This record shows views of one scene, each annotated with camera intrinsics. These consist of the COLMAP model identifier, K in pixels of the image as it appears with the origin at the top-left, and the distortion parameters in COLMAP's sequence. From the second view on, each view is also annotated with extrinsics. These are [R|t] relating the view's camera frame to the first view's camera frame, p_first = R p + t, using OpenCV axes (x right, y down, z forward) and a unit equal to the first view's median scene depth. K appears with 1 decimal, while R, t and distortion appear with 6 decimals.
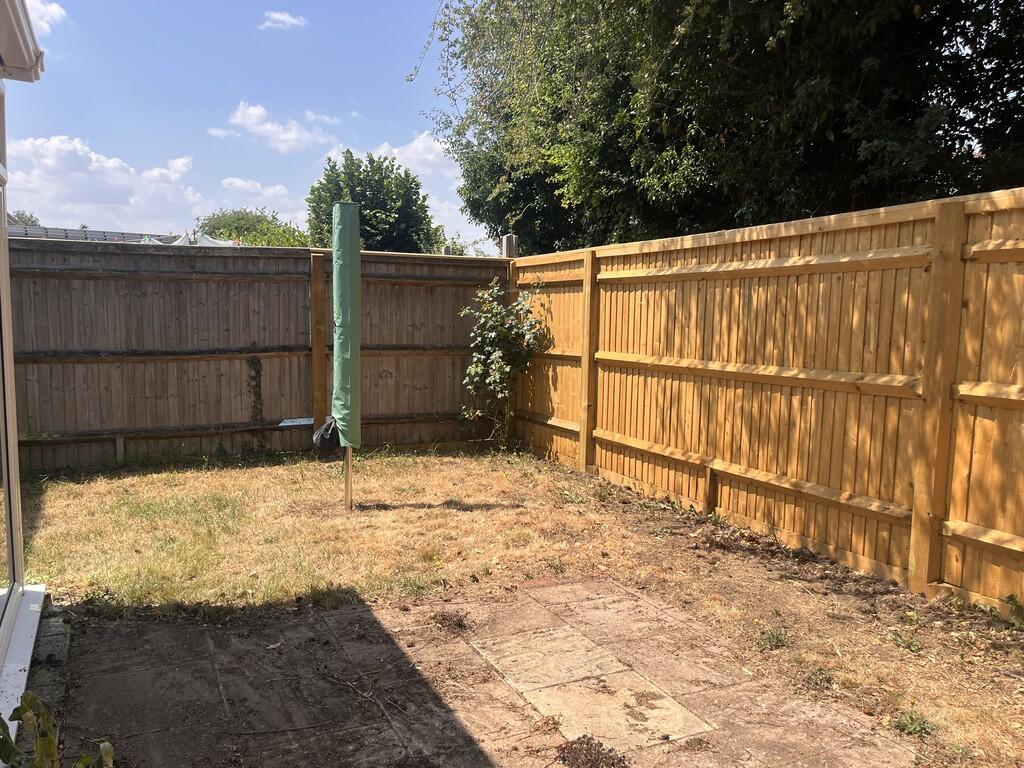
lens RADIAL K [[811.8, 0, 512.0], [0, 811.8, 384.0], [0, 0, 1]] dist [0.002636, -0.000374]
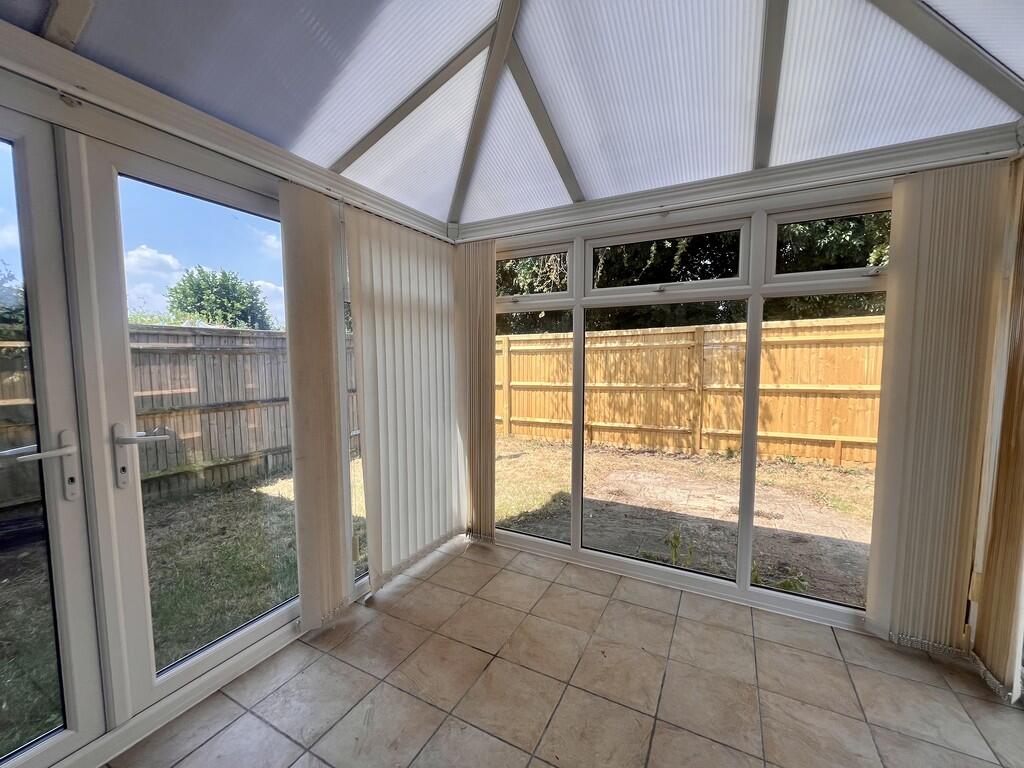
lens RADIAL K [[408.9, 0, 513.4], [0, 408.9, 386.8], [0, 0, 1]] dist [-0.001011, -0.000771]
pose [[0.808342, -0.065360, 0.585074, -0.759377], [0.076772, 0.997035, 0.005313, -0.044773], [-0.583686, 0.040622, 0.810963, 0.116219]]
